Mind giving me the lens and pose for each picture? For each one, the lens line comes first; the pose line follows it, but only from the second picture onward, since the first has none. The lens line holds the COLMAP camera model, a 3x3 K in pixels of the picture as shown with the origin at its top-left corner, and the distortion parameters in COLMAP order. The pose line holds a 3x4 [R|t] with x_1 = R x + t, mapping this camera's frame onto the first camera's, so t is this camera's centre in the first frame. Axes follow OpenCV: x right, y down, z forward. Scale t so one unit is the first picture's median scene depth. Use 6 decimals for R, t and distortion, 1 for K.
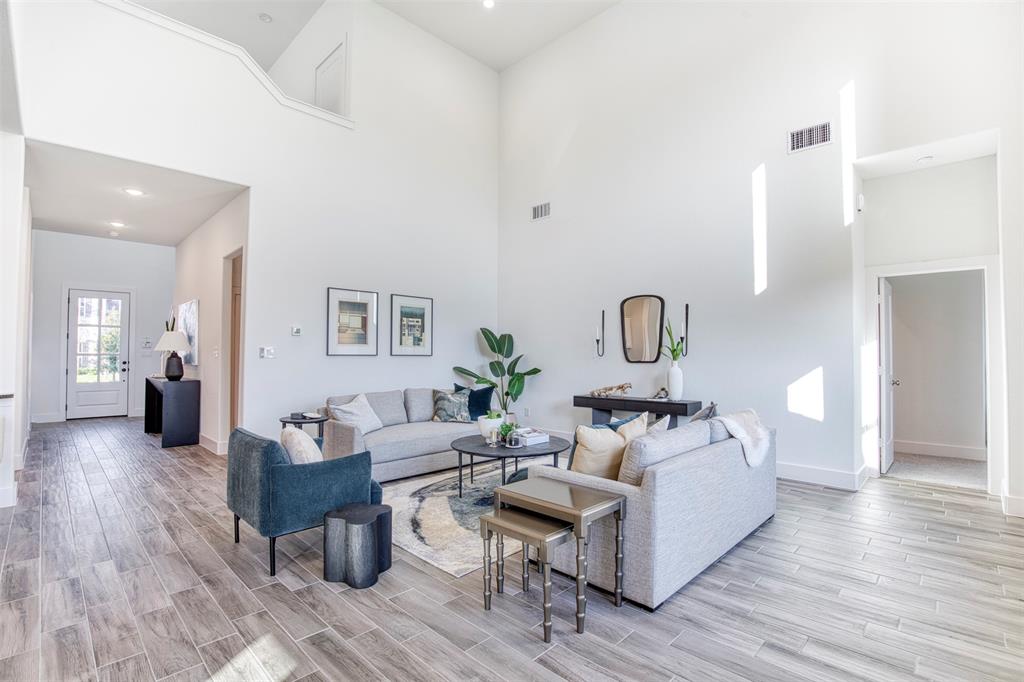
lens RADIAL K [[470.4, 0, 514.7], [0, 470.4, 346.1], [0, 0, 1]] dist [-0.030453, 0.000608]
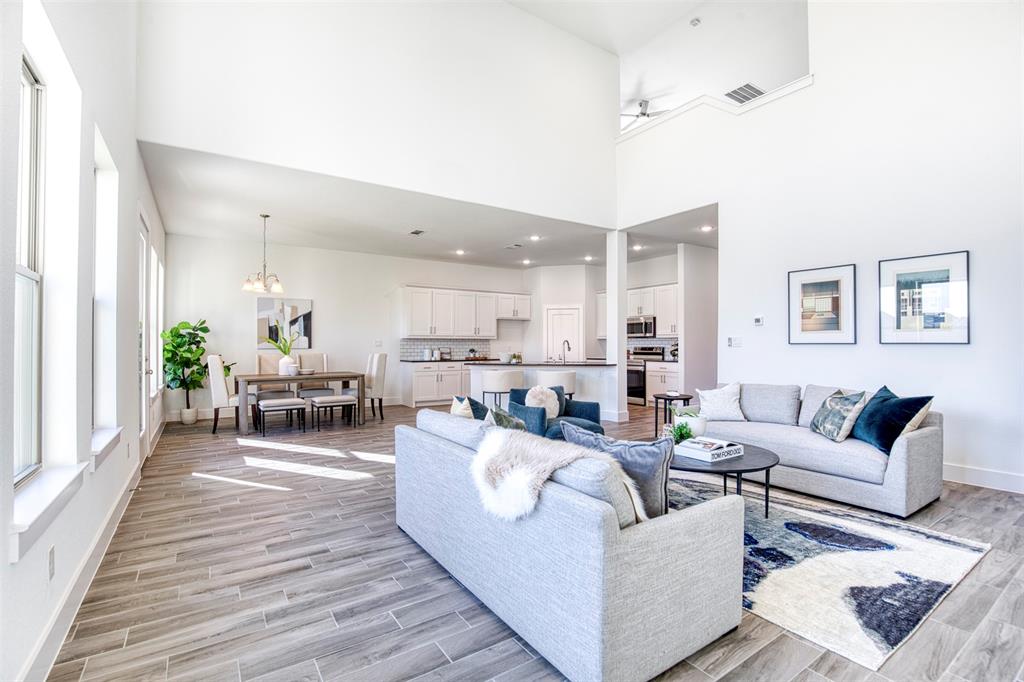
lens RADIAL K [[465.6, 0, 507.5], [0, 465.6, 344.3], [0, 0, 1]] dist [-0.030215, 0.001086]
pose [[-0.204633, -0.002726, -0.978835, 0.608565], [0.019928, 0.999777, -0.006950, 0.015329], [0.978636, -0.020928, -0.204533, 0.618333]]
